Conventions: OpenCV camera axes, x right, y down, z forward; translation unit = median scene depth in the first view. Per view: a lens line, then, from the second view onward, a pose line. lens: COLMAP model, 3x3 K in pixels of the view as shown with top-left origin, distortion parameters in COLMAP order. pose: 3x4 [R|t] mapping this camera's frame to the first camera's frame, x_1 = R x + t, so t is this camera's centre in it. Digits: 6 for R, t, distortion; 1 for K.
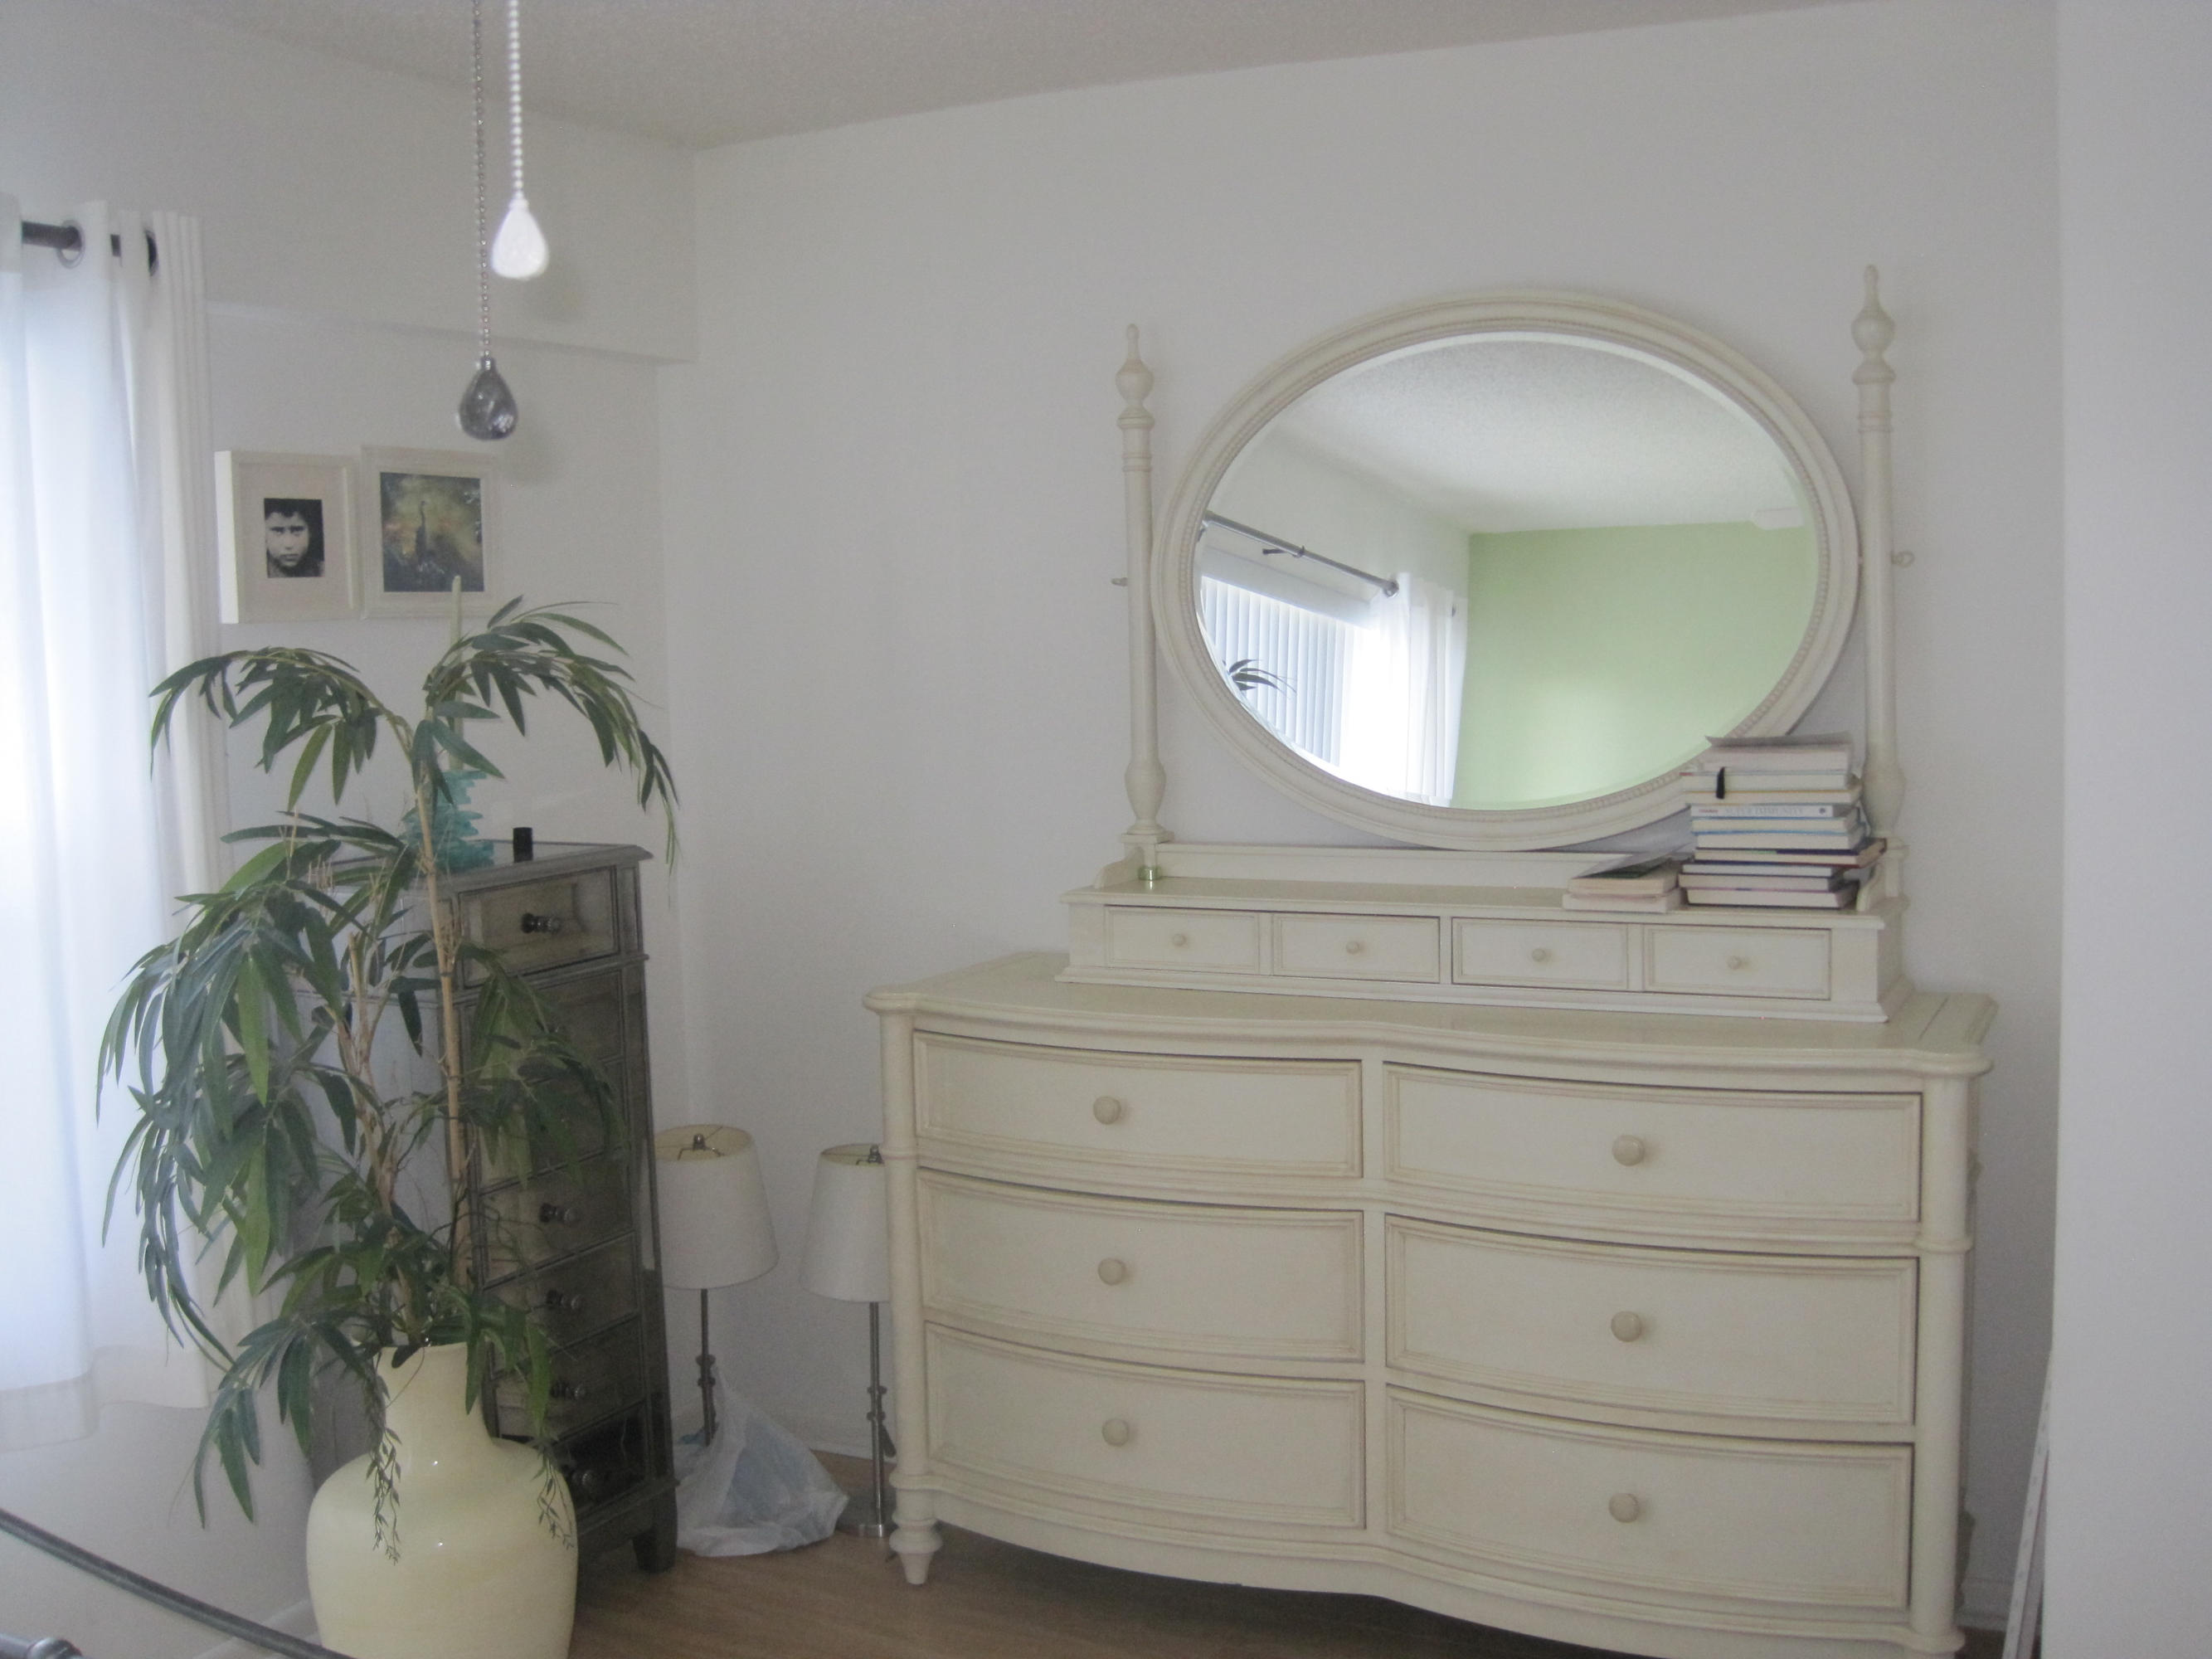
lens RADIAL K [[2291.3, 0, 1109.4], [0, 2291.3, 804.6], [0, 0, 1]] dist [-0.178288, 0.132532]
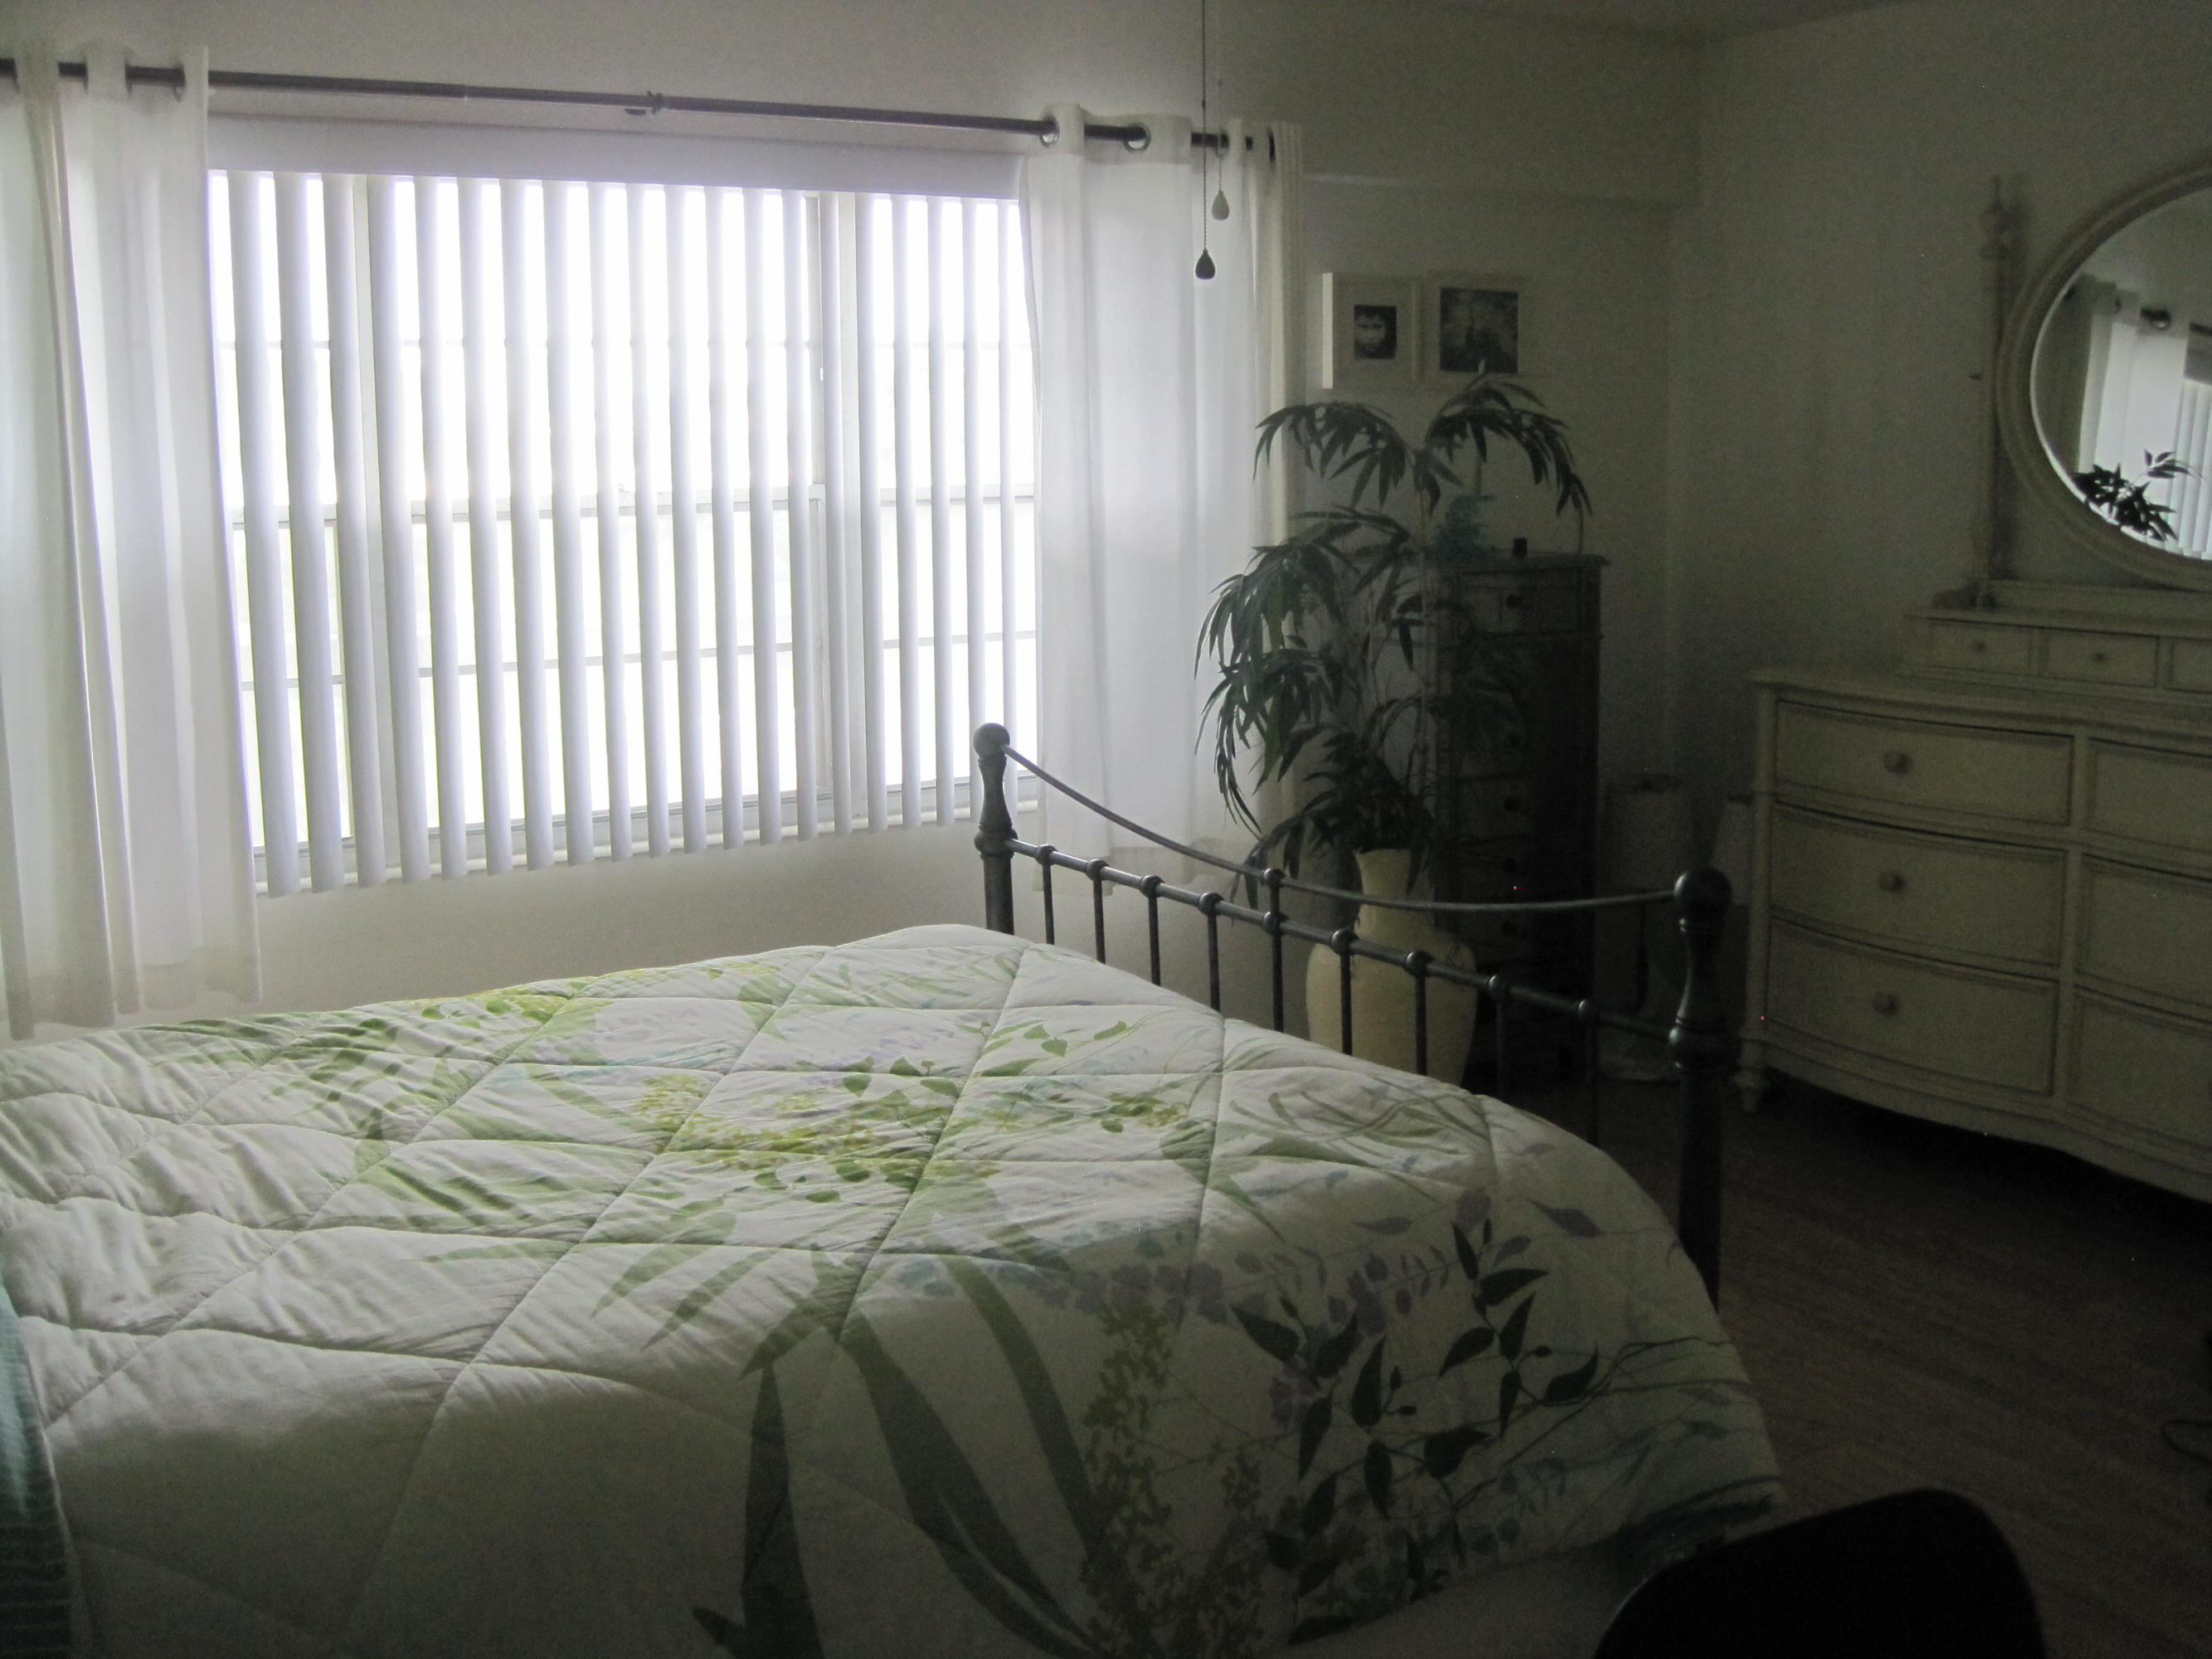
lens RADIAL K [[2291.3, 0, 1109.4], [0, 2291.3, 804.6], [0, 0, 1]] dist [-0.178288, 0.132532]
pose [[0.846556, 0.100559, -0.522714, 0.308922], [-0.058656, 0.993636, 0.096158, 0.058524], [0.529058, -0.050743, 0.847067, -0.388313]]
